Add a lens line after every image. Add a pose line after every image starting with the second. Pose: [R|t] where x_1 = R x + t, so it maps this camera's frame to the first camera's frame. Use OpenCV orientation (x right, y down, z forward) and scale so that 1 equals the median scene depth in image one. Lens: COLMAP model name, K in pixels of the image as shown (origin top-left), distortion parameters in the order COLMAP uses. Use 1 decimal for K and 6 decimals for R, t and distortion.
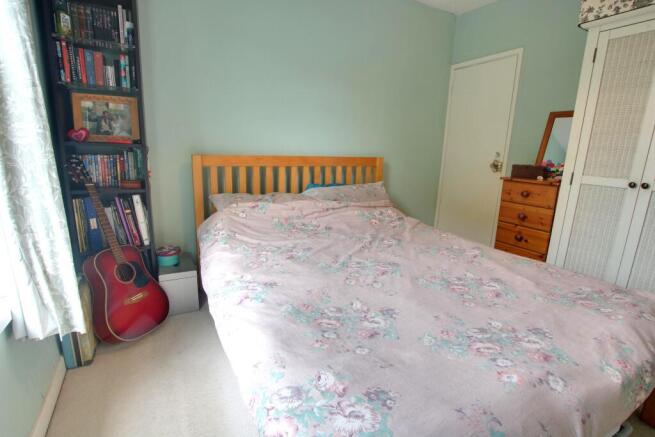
lens RADIAL K [[319.0, 0, 324.8], [0, 319.0, 218.5], [0, 0, 1]] dist [-0.017946, 0.000461]
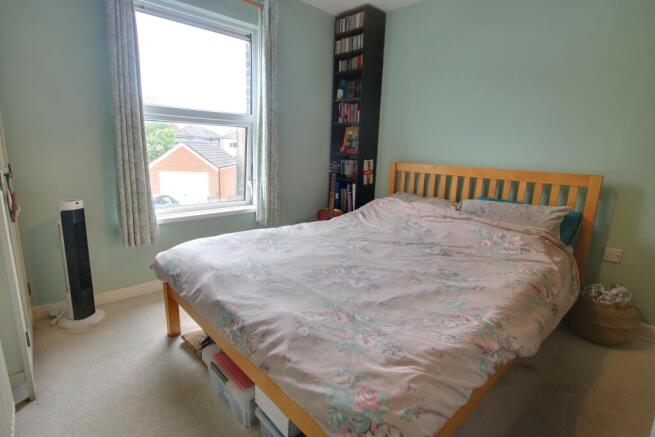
lens RADIAL K [[319.0, 0, 324.8], [0, 319.0, 218.1], [0, 0, 1]] dist [-0.017946, 0.000461]
pose [[0.248585, 0.174836, -0.952700, 1.046591], [-0.241787, 0.963638, 0.113755, -0.055649], [0.937947, 0.202073, 0.281819, 0.421965]]
